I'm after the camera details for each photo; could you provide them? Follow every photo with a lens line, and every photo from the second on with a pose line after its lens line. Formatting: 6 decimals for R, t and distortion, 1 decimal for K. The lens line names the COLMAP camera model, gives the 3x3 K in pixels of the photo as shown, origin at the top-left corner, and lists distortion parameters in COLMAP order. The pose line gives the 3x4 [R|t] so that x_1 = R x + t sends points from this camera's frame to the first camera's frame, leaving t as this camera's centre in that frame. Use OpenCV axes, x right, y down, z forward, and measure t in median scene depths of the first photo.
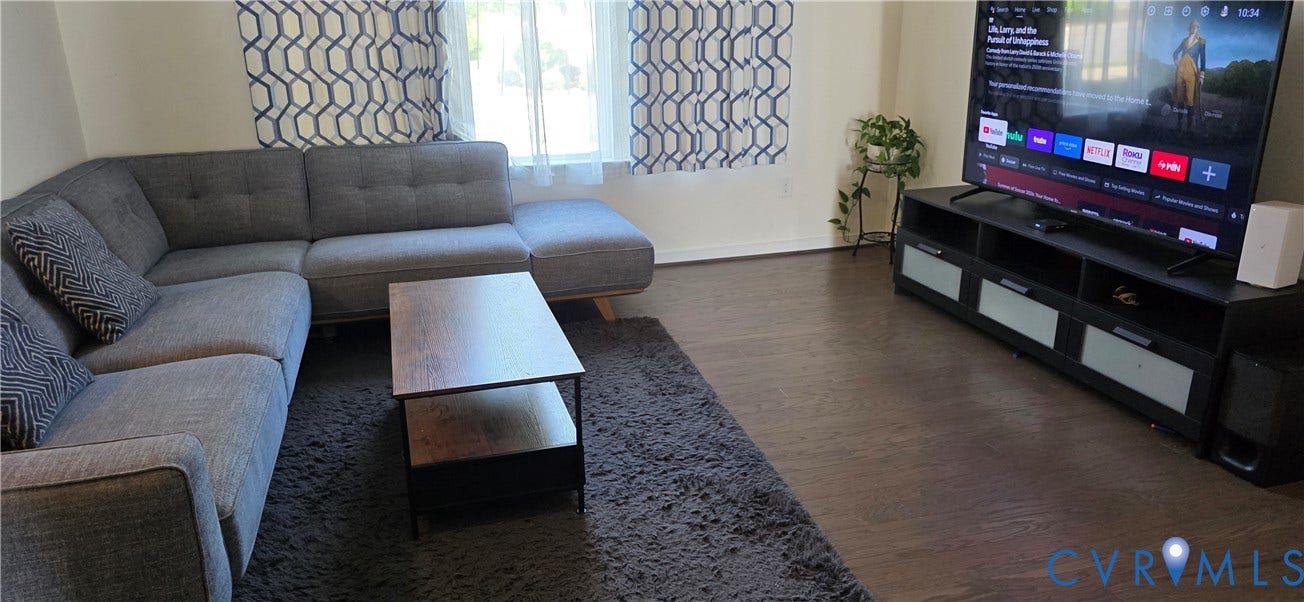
lens RADIAL K [[890.7, 0, 647.0], [0, 890.7, 318.2], [0, 0, 1]] dist [0.077887, -0.068241]
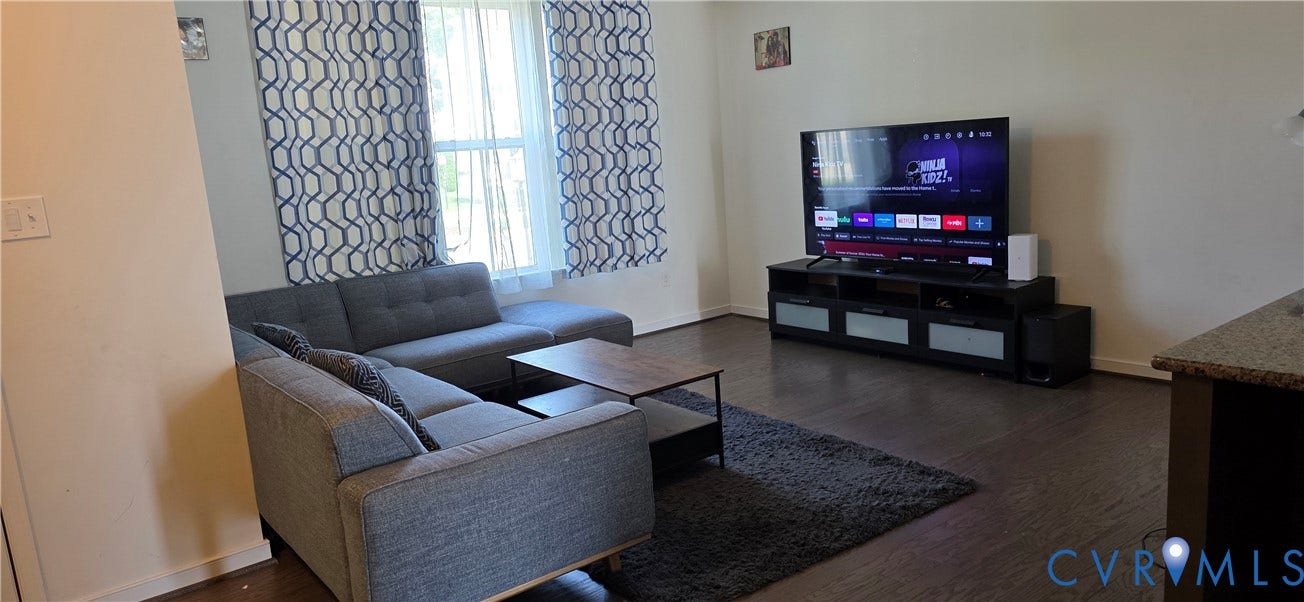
lens RADIAL K [[868.2, 0, 647.3], [0, 868.2, 309.4], [0, 0, 1]] dist [0.092629, -0.104607]
pose [[0.925946, -0.120467, 0.357927, -0.391039], [0.177571, 0.975336, -0.131102, 0.071984], [-0.333306, 0.184951, 0.924500, -0.206731]]
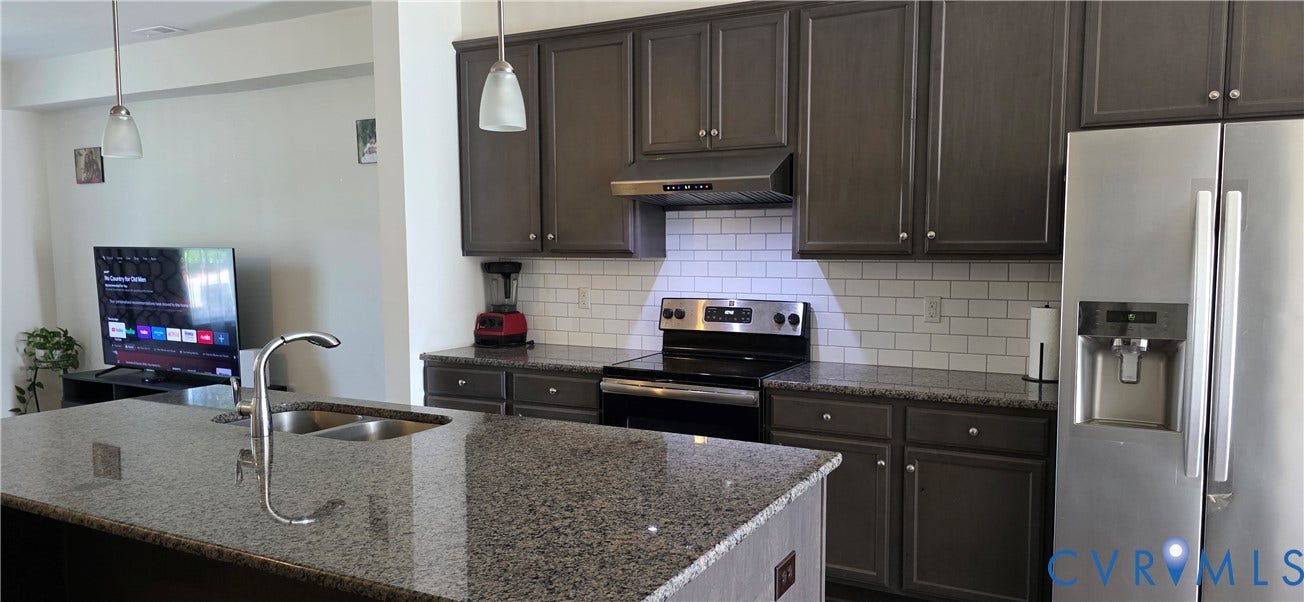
lens RADIAL K [[867.5, 0, 652.4], [0, 867.5, 318.8], [0, 0, 1]] dist [0.080286, -0.085530]
pose [[0.698950, -0.052448, 0.713245, -0.058673], [0.228519, 0.961403, -0.153243, 0.201537], [-0.677678, 0.270100, 0.683958, -0.627512]]
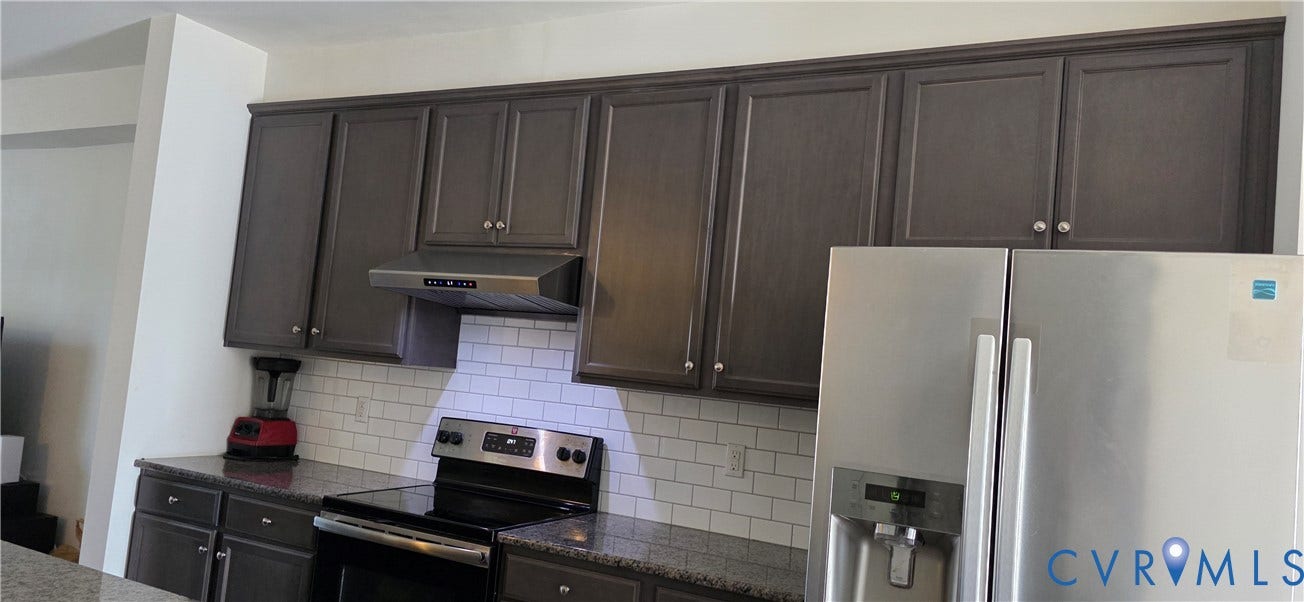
lens RADIAL K [[868.4, 0, 651.3], [0, 868.4, 307.4], [0, 0, 1]] dist [0.088300, -0.122135]
pose [[0.681432, 0.126328, 0.720896, 0.174094], [0.143071, 0.942995, -0.300486, 0.208392], [-0.717761, 0.307900, 0.624513, -0.654220]]
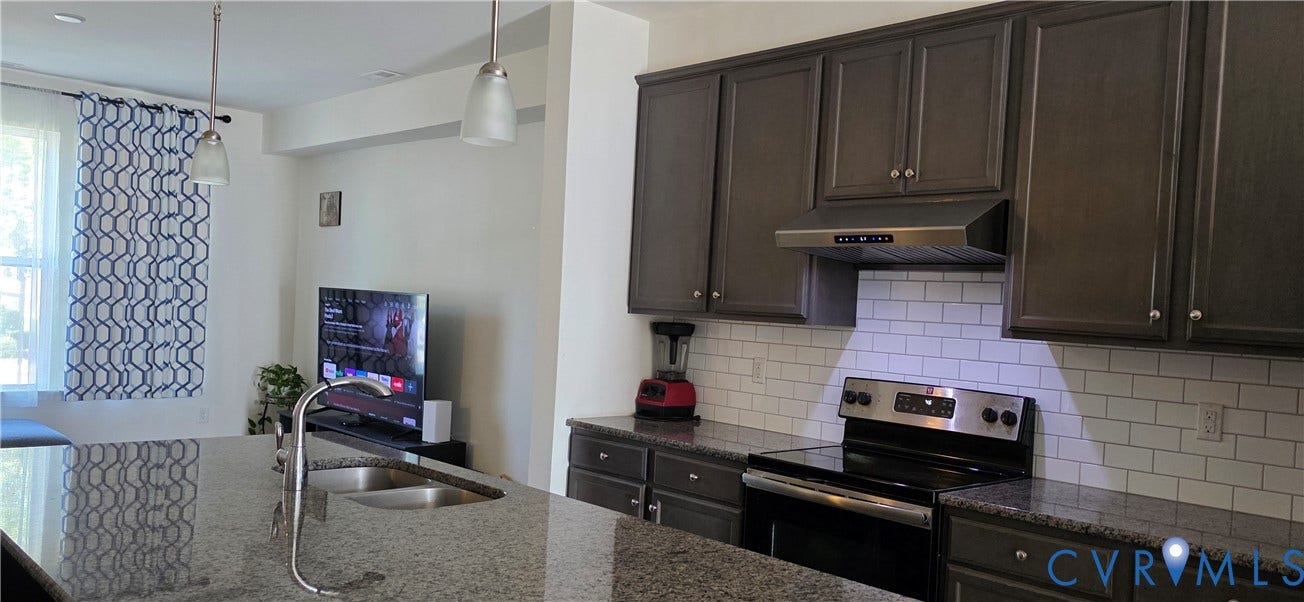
lens RADIAL K [[965.7, 0, 650.0], [0, 965.7, 319.5], [0, 0, 1]] dist [0.096602, -0.128101]
pose [[0.887367, 0.052241, 0.458094, 0.081165], [0.089067, 0.955422, -0.281488, 0.213263], [-0.452379, 0.290585, 0.843157, -0.648657]]
